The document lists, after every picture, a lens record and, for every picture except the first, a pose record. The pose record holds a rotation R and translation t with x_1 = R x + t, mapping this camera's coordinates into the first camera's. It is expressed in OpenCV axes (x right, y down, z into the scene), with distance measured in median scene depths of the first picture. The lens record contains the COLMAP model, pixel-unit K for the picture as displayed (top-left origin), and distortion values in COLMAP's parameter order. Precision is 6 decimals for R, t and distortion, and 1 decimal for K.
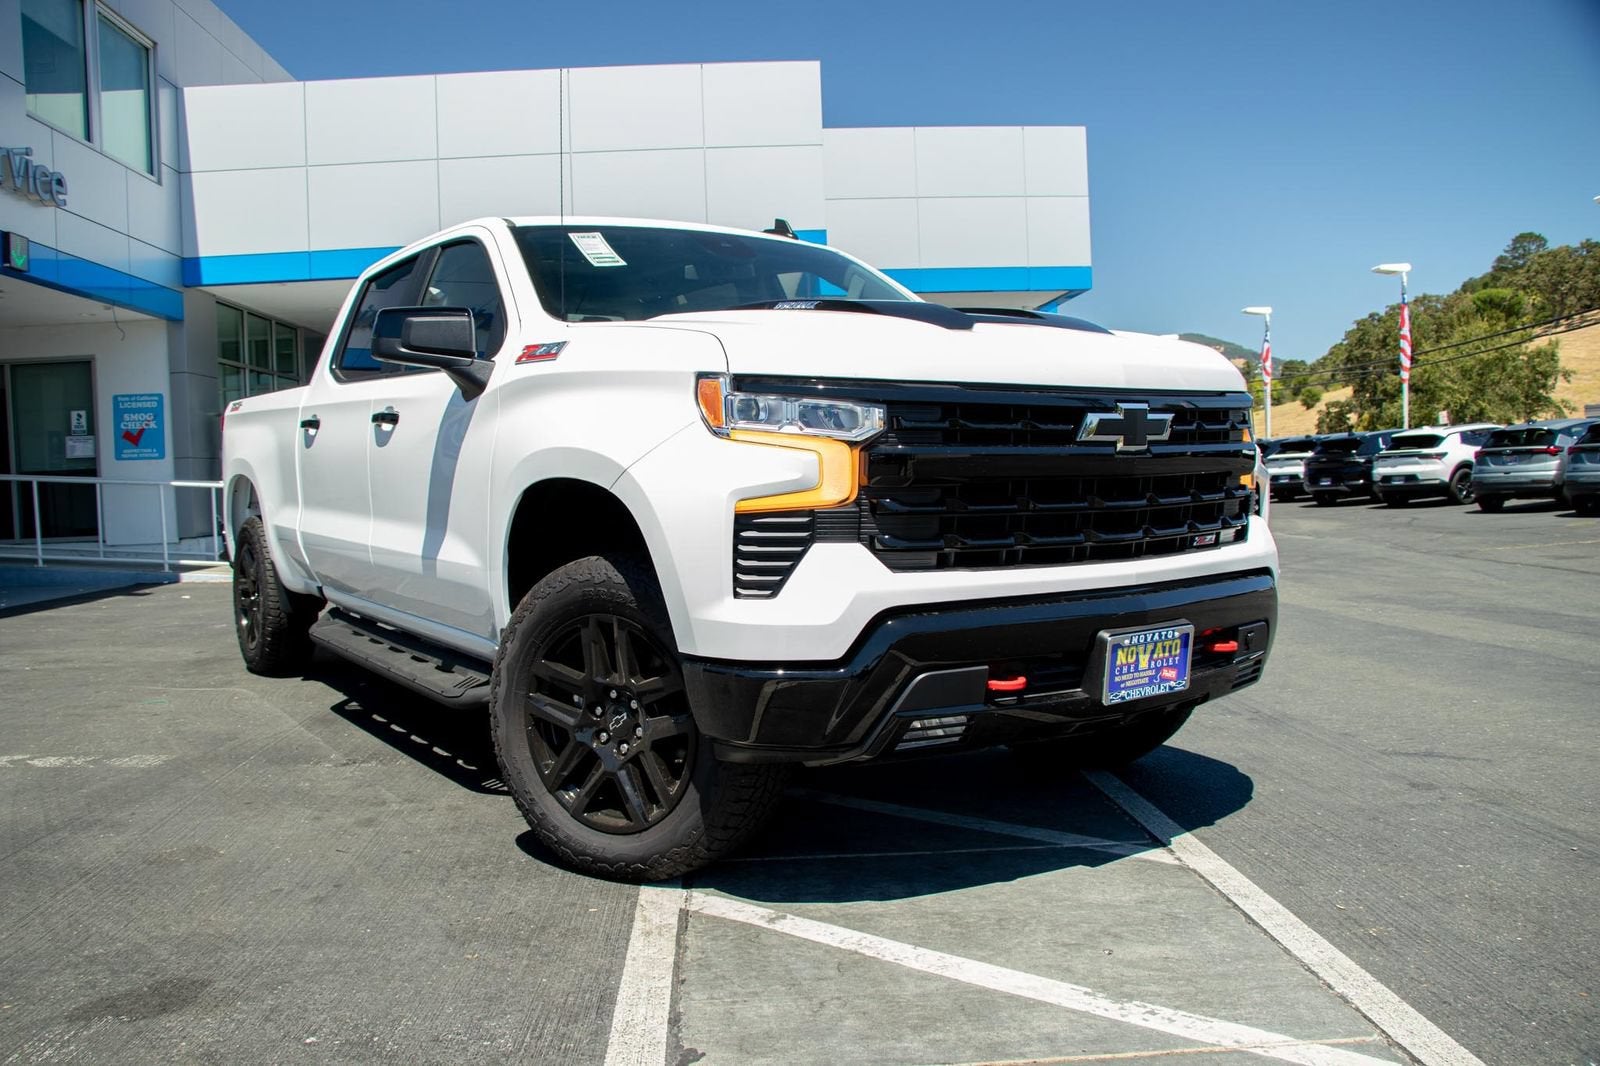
lens RADIAL K [[1294.7, 0, 768.6], [0, 1294.7, 558.9], [0, 0, 1]] dist [-0.152835, 0.100334]
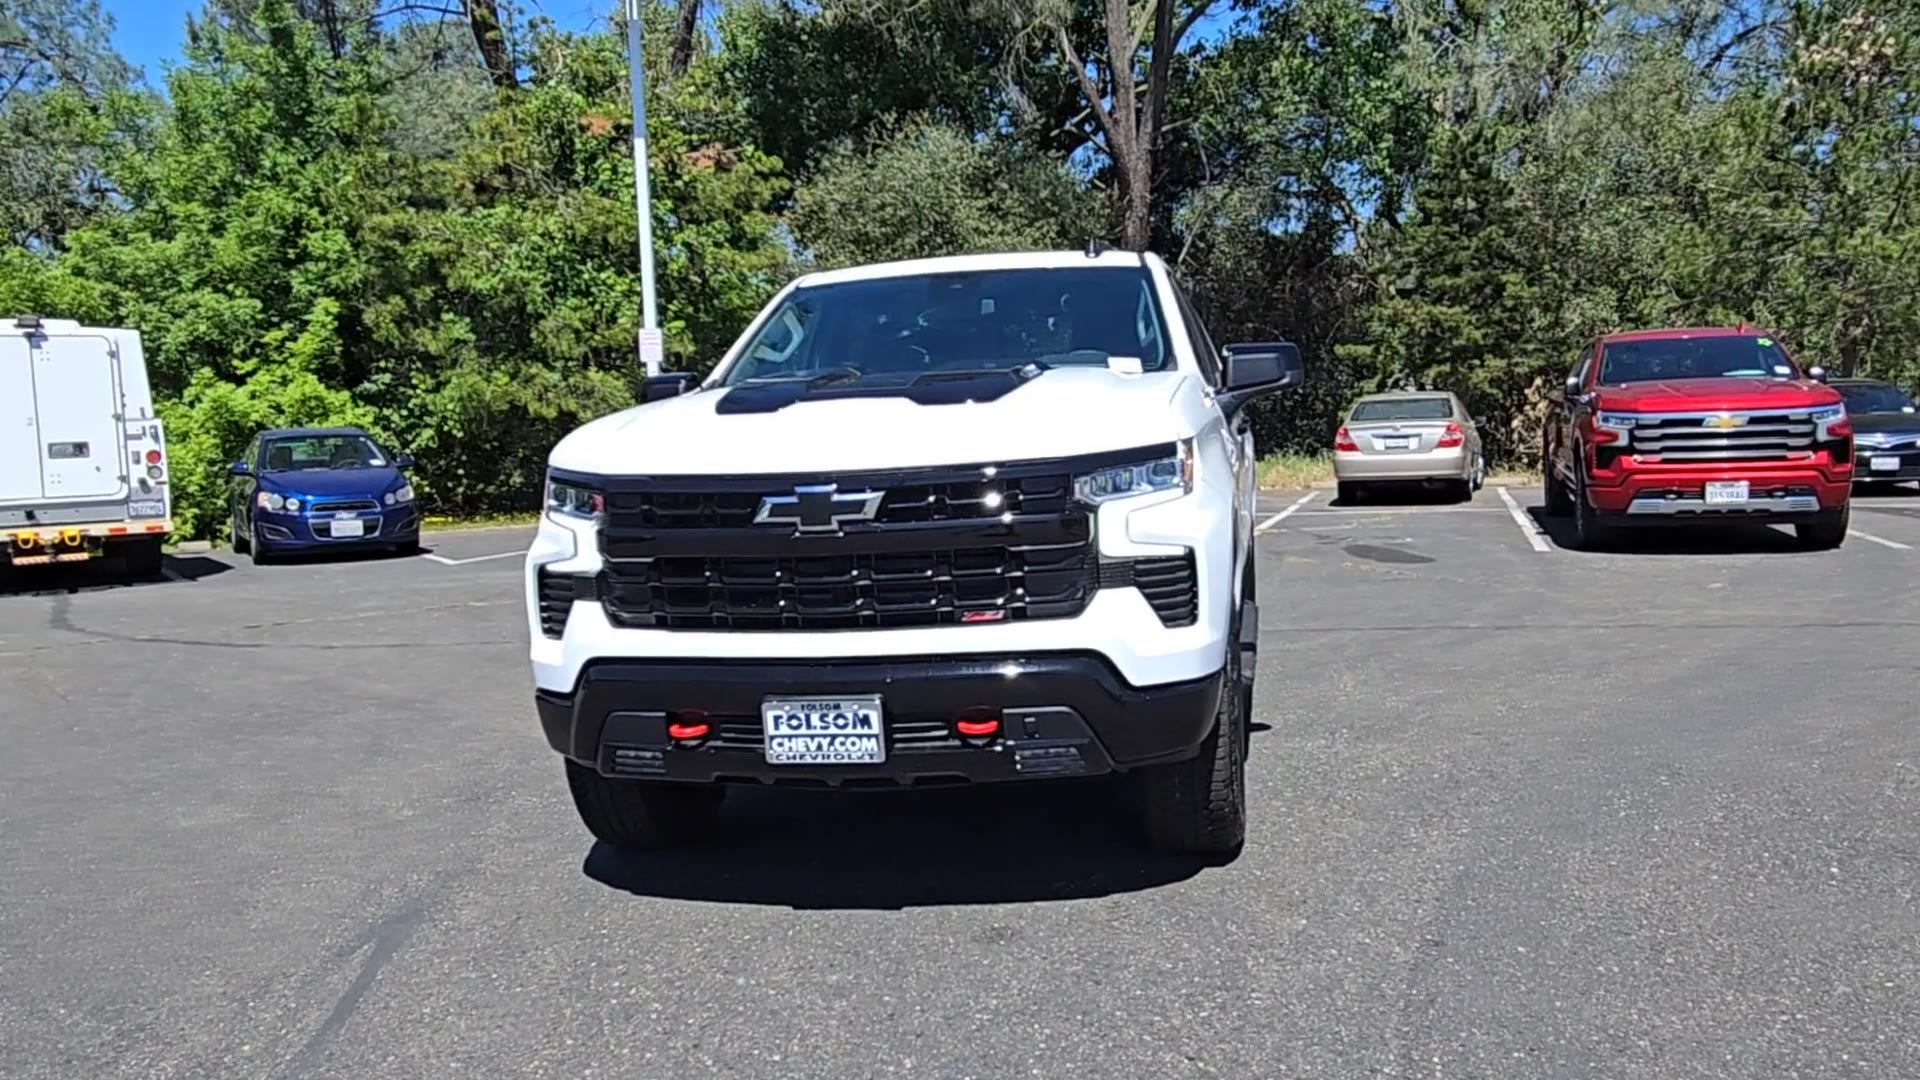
lens RADIAL K [[1474.9, 0, 976.3], [0, 1474.9, 538.8], [0, 0, 1]] dist [0.011622, -0.007954]
pose [[0.710255, 0.042001, -0.702691, 1.153550], [-0.018719, 0.998992, 0.040791, -0.121163], [0.703696, -0.015818, 0.710325, 0.204307]]
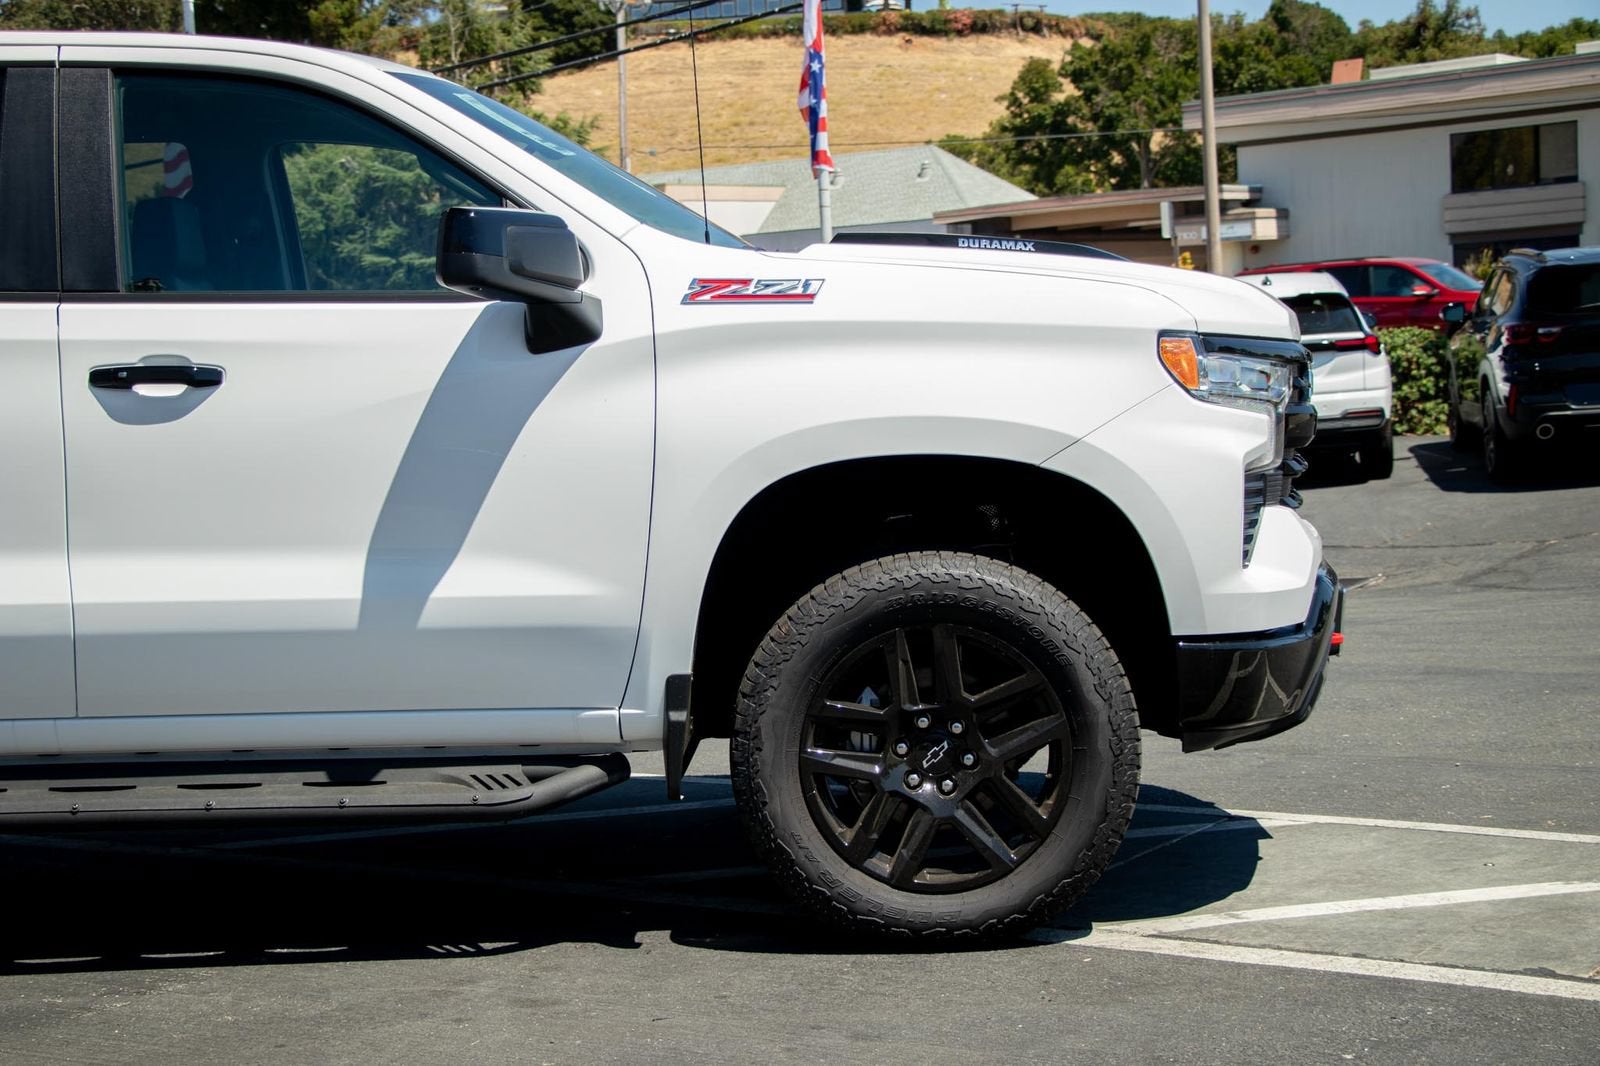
lens RADIAL K [[2333.6, 0, 801.3], [0, 2333.6, 535.3], [0, 0, 1]] dist [0.112830, 0.000000]
pose [[0.603789, -0.051675, 0.795467, -1.346015], [0.085580, 0.996331, -0.000235, -0.018822], [-0.792537, 0.068218, 0.605996, 0.182273]]
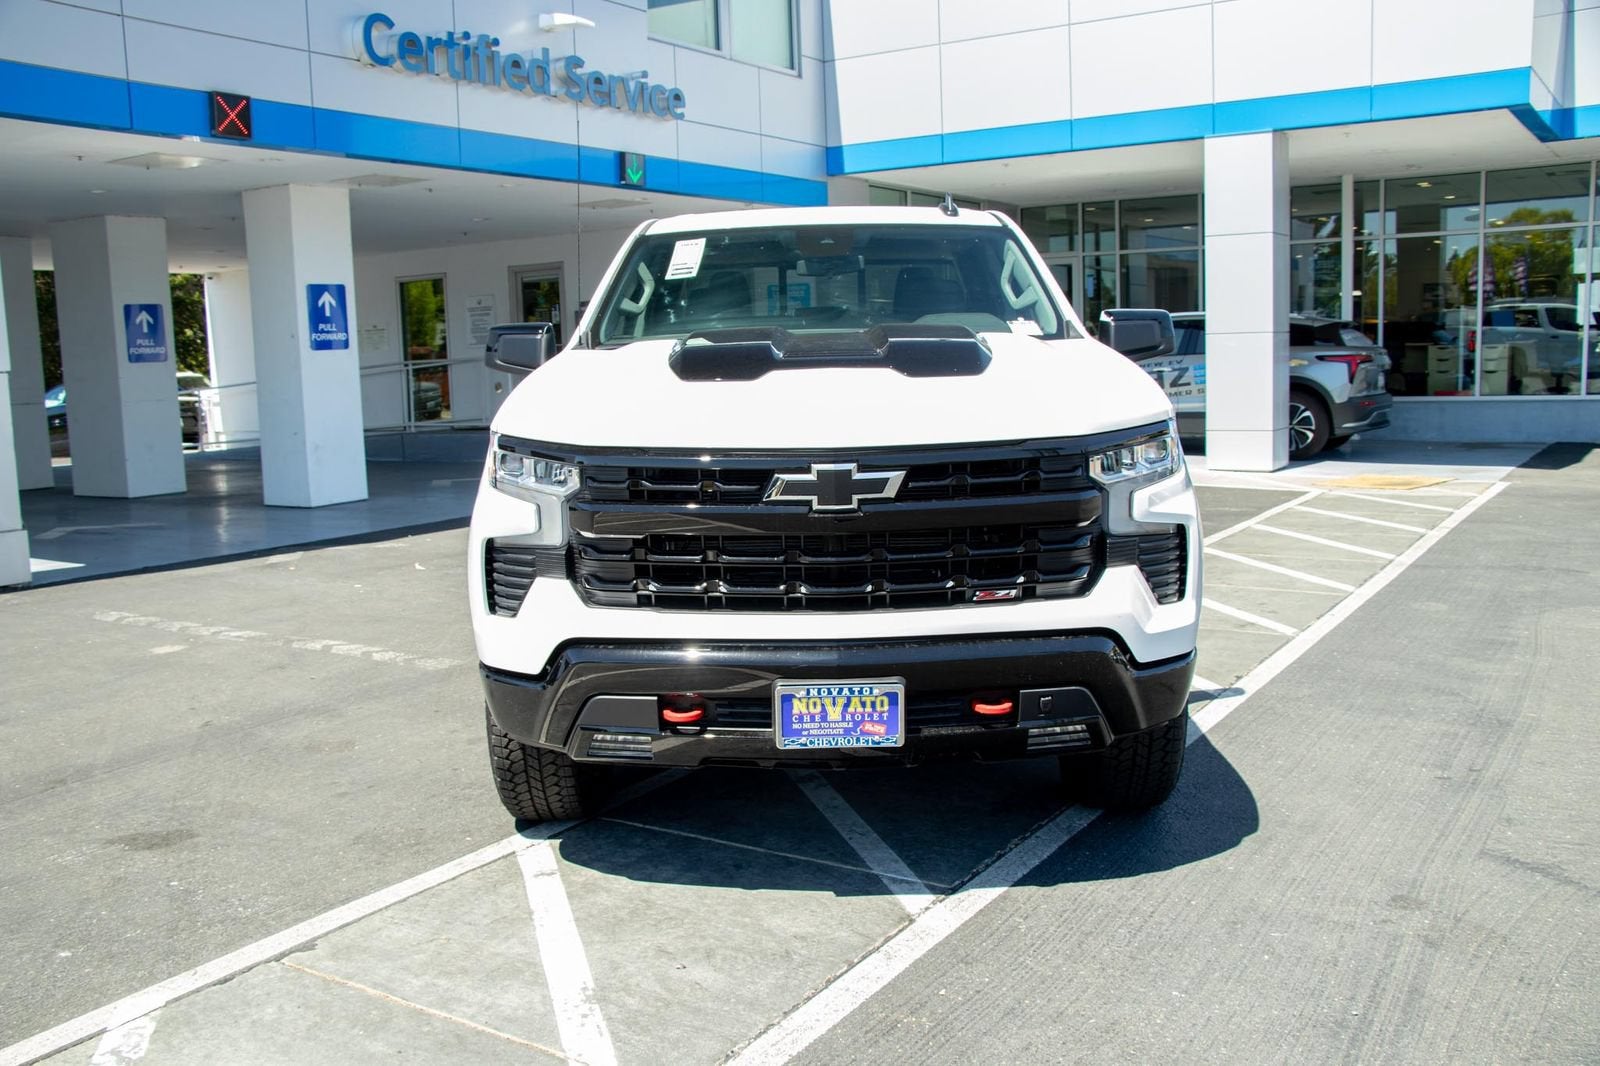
lens RADIAL K [[1448.5, 0, 778.2], [0, 1448.5, 547.0], [0, 0, 1]] dist [-0.105752, 0.061408]
pose [[0.819604, 0.084962, -0.566596, 0.843295], [-0.033587, 0.994368, 0.100523, -0.157875], [0.571946, -0.063359, 0.817841, 0.020366]]
